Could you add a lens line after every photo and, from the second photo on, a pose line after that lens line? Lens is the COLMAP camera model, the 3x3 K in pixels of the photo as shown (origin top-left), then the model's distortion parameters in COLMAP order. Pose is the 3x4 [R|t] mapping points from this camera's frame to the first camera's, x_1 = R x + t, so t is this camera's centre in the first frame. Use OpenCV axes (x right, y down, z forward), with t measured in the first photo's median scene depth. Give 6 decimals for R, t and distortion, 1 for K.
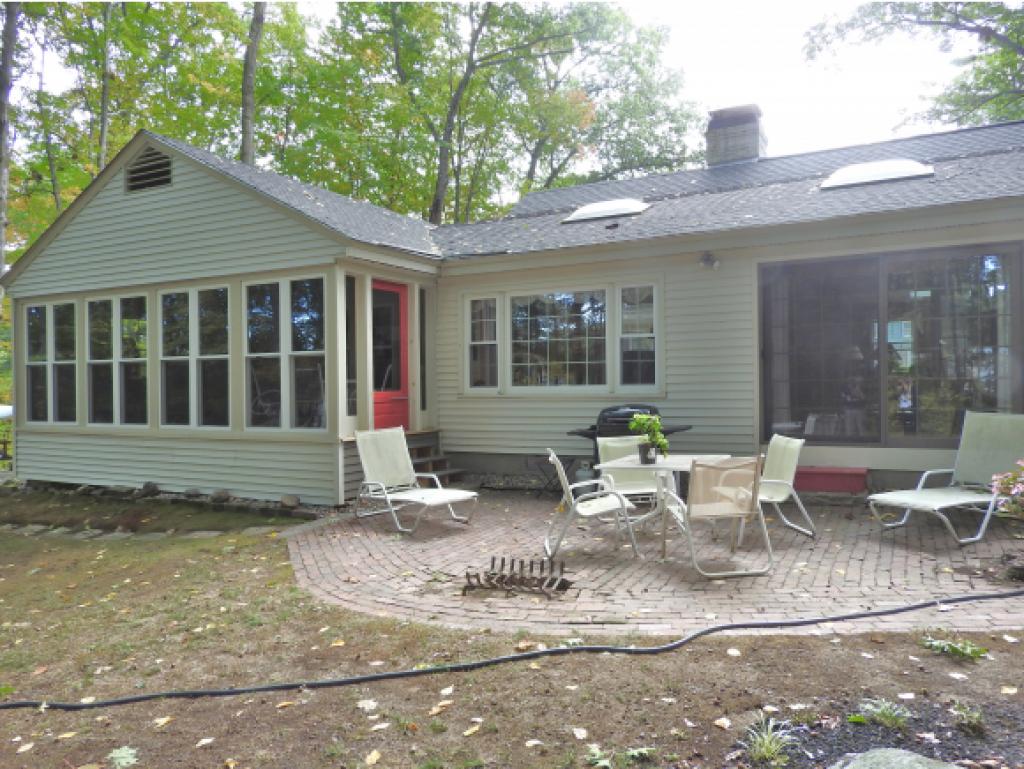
lens RADIAL K [[719.0, 0, 512.1], [0, 719.0, 383.7], [0, 0, 1]] dist [0.011767, -0.004479]
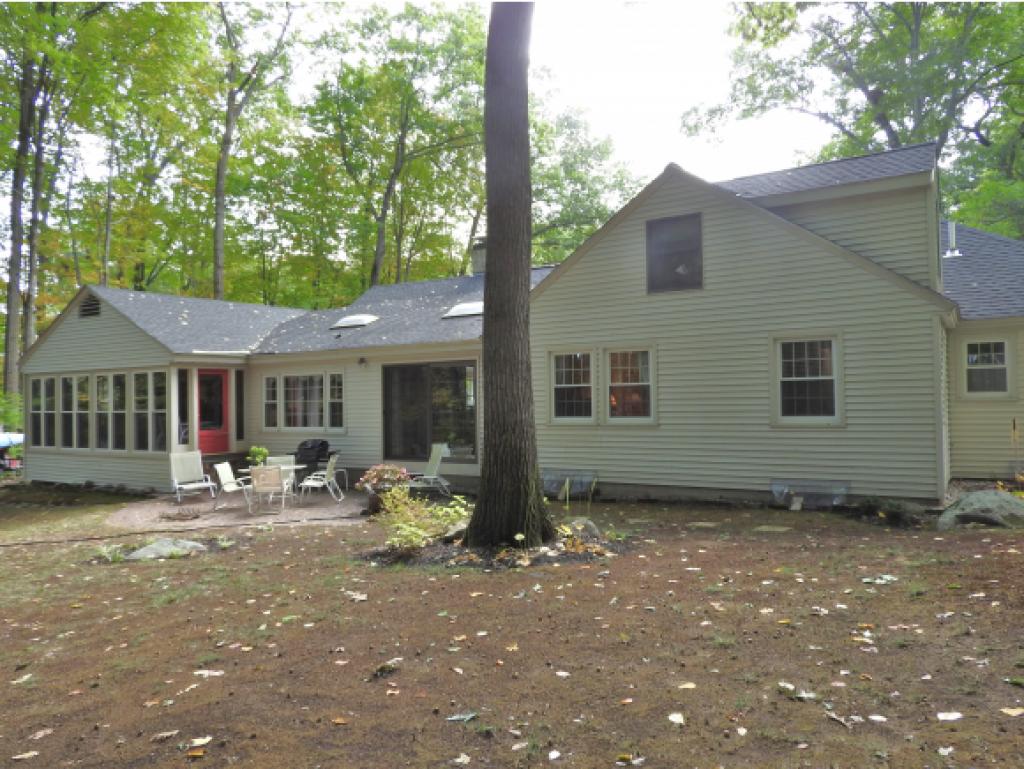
lens RADIAL K [[719.0, 0, 513.6], [0, 719.0, 381.0], [0, 0, 1]] dist [0.011767, -0.004479]
pose [[0.997012, -0.006511, -0.076976, 0.688149], [0.005042, 0.999802, -0.019265, -0.070839], [0.077086, 0.018819, 0.996847, -0.711020]]
